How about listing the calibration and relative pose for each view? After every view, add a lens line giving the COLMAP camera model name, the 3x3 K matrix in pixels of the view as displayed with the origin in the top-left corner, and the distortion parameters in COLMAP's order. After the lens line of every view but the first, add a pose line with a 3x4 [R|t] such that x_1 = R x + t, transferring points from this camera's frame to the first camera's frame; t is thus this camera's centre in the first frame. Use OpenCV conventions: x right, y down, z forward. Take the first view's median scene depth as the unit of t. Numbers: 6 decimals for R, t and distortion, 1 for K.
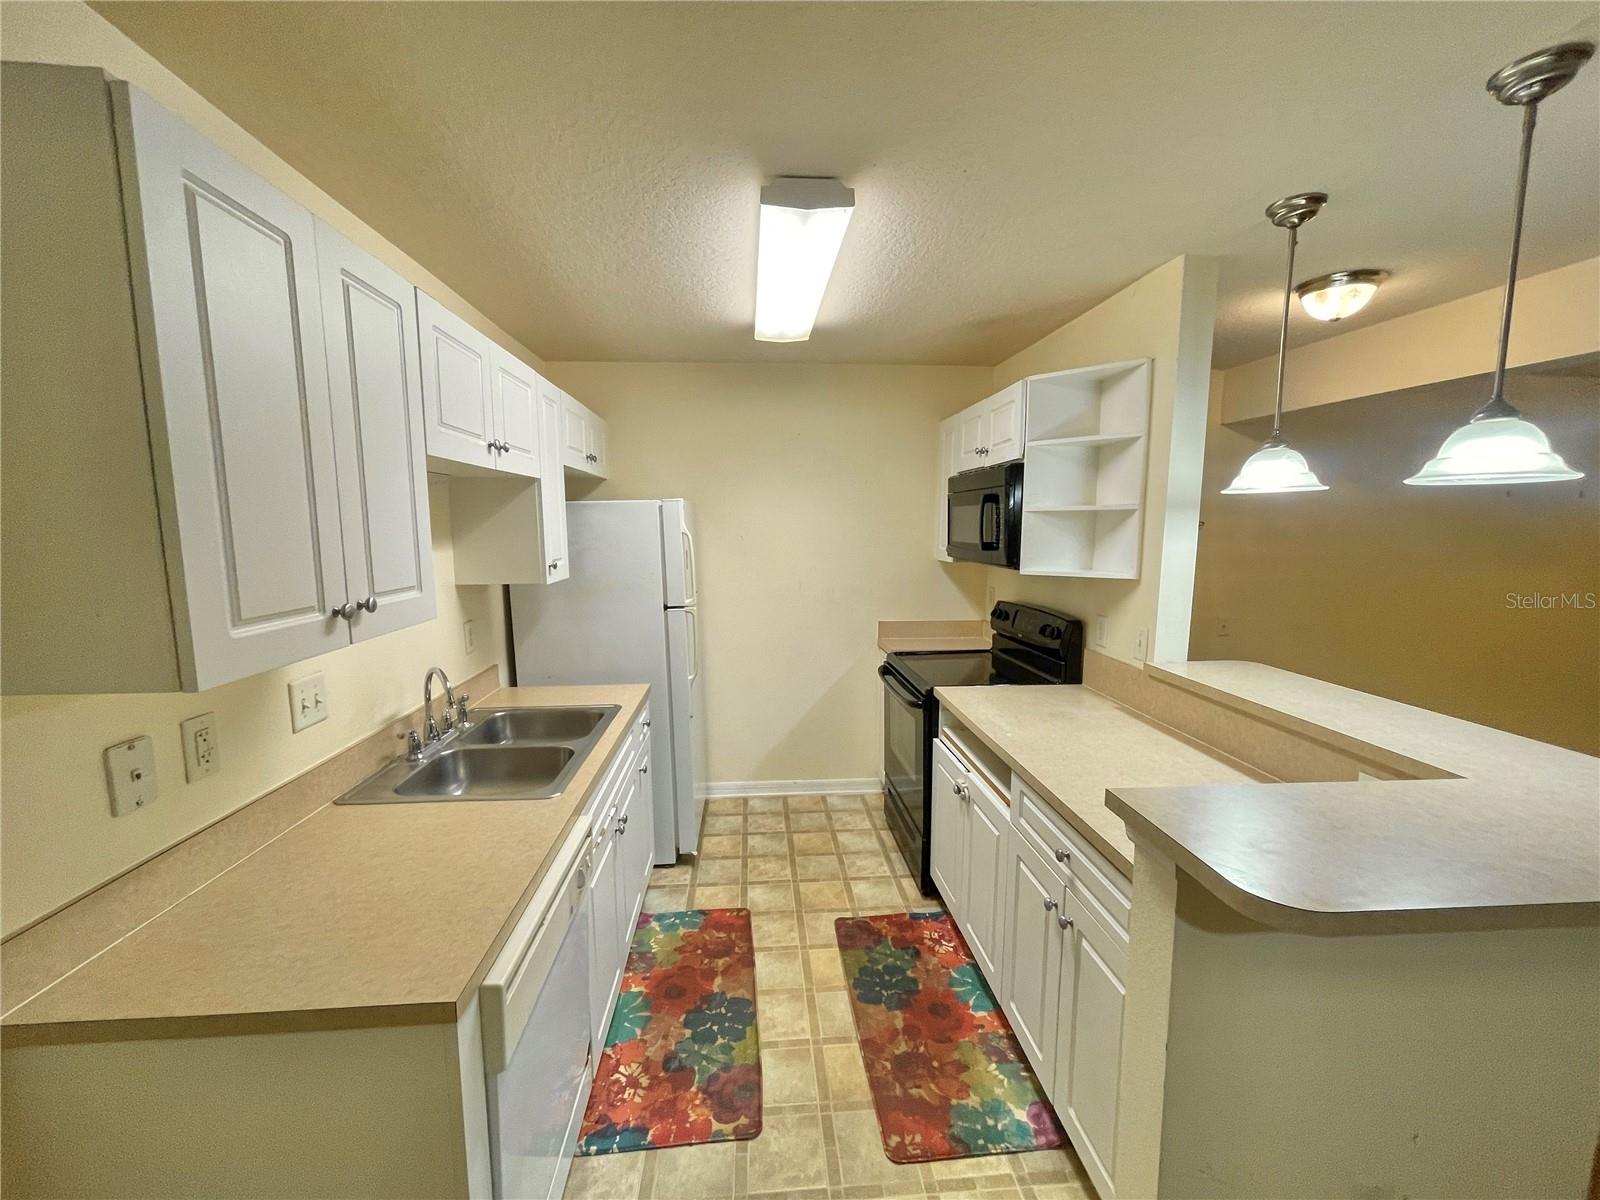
lens RADIAL K [[644.8, 0, 795.4], [0, 644.8, 604.9], [0, 0, 1]] dist [-0.003267, -0.000143]
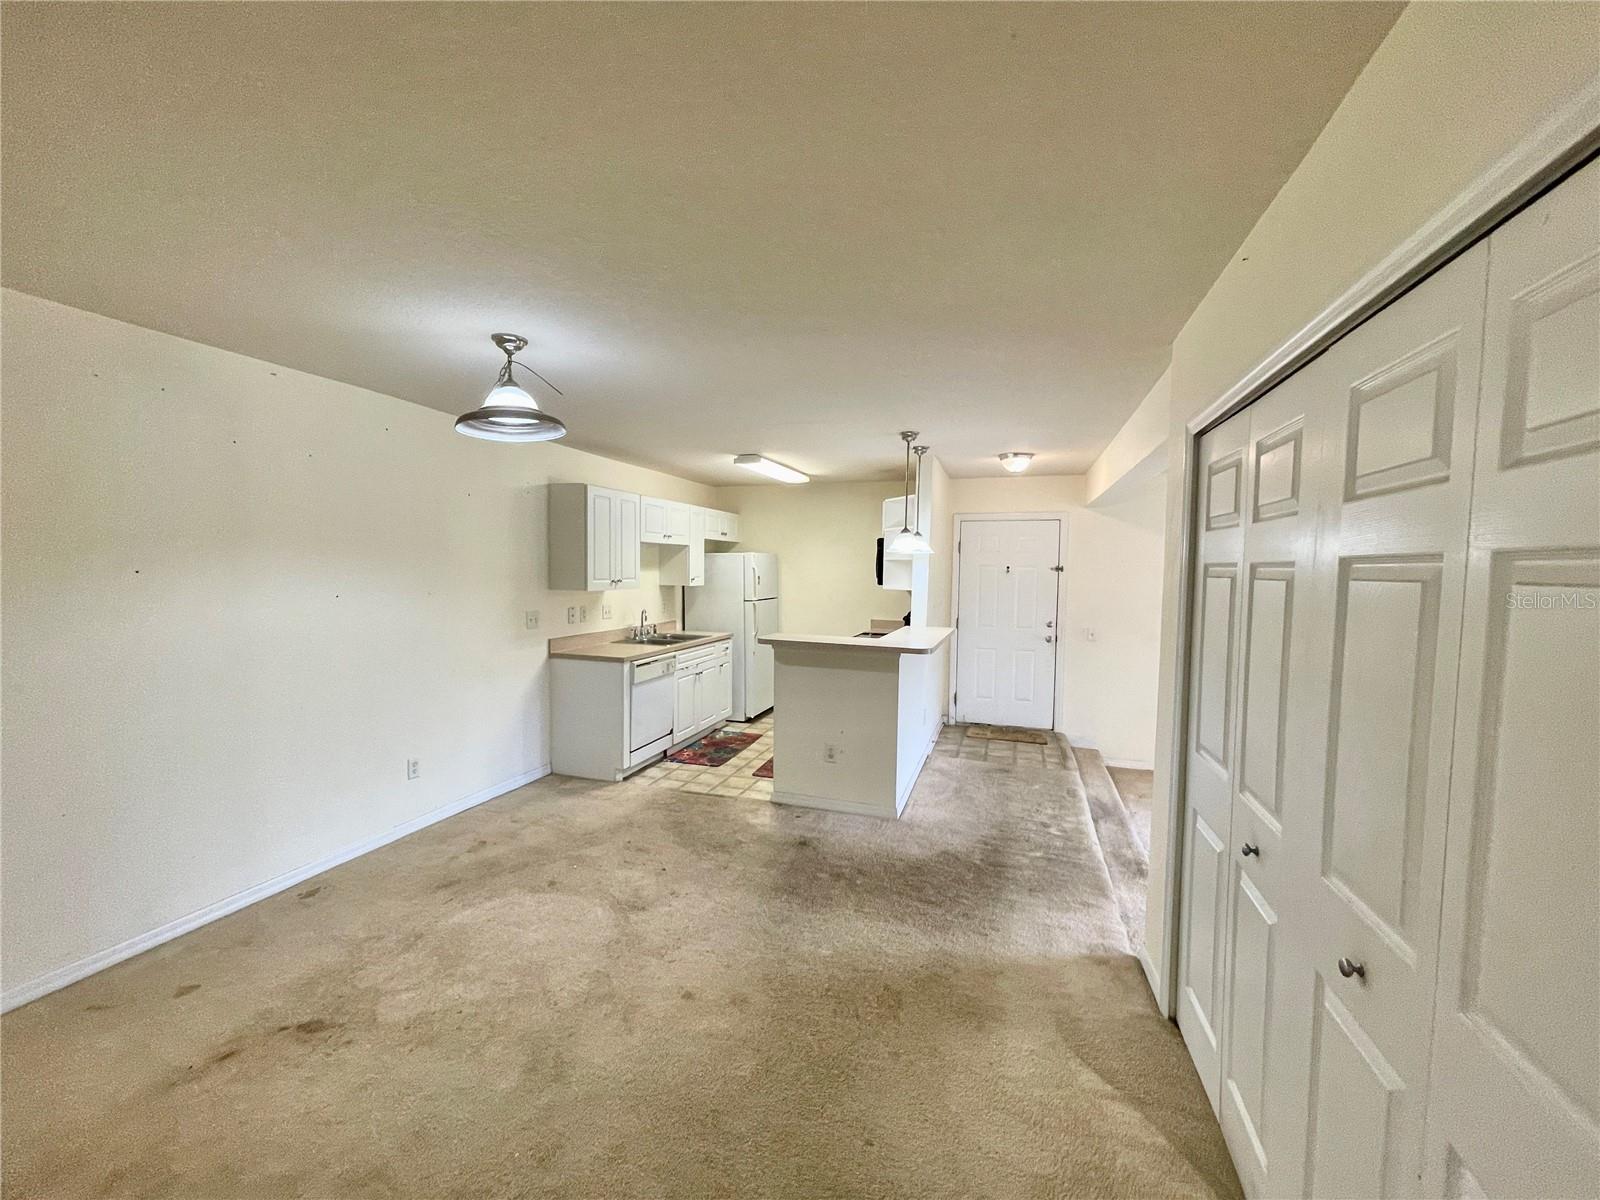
lens RADIAL K [[644.8, 0, 795.4], [0, 644.8, 604.9], [0, 0, 1]] dist [-0.003267, -0.000143]
pose [[0.920647, 0.040158, -0.388325, 1.234877], [-0.066856, 0.996219, -0.055481, 0.194082], [0.384629, 0.077040, 0.919851, -1.466614]]
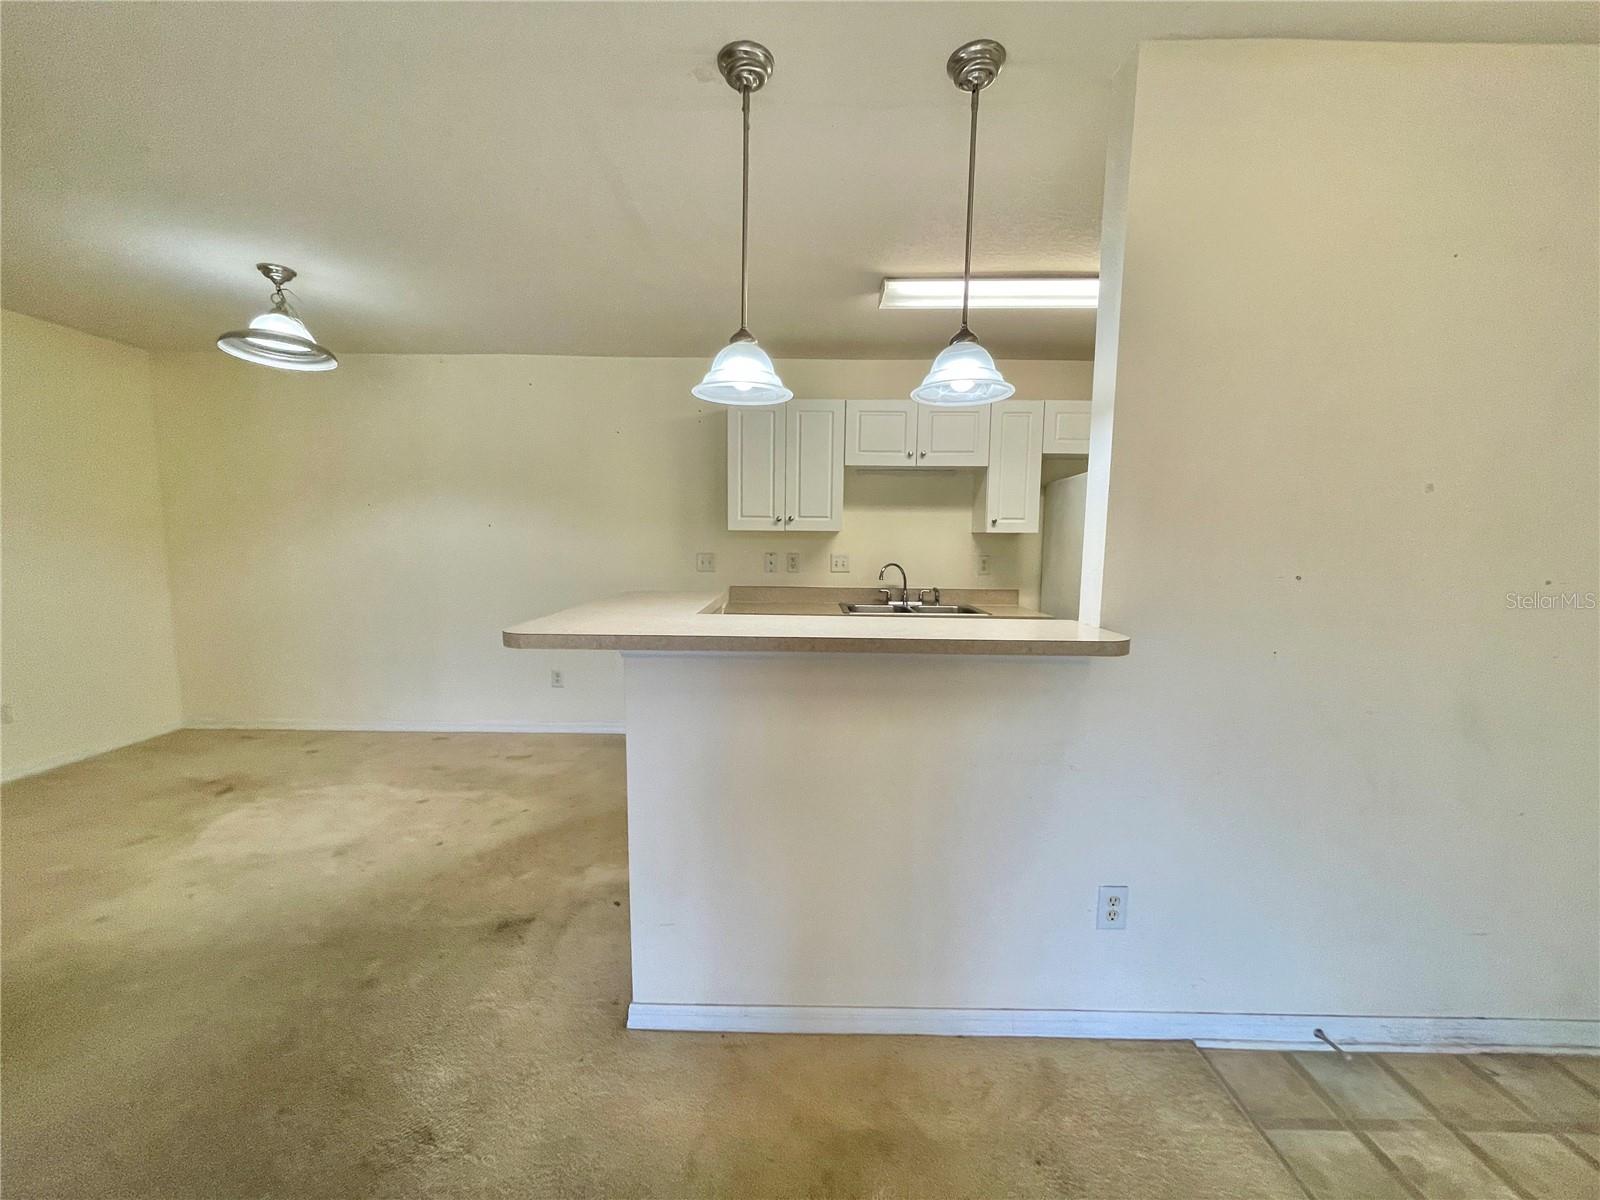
lens RADIAL K [[644.8, 0, 795.4], [0, 644.8, 604.9], [0, 0, 1]] dist [-0.003267, -0.000143]
pose [[-0.087413, 0.105614, -0.990558, 1.562270], [-0.137092, 0.983628, 0.116973, 0.027352], [0.986694, 0.146023, -0.071503, 0.832672]]
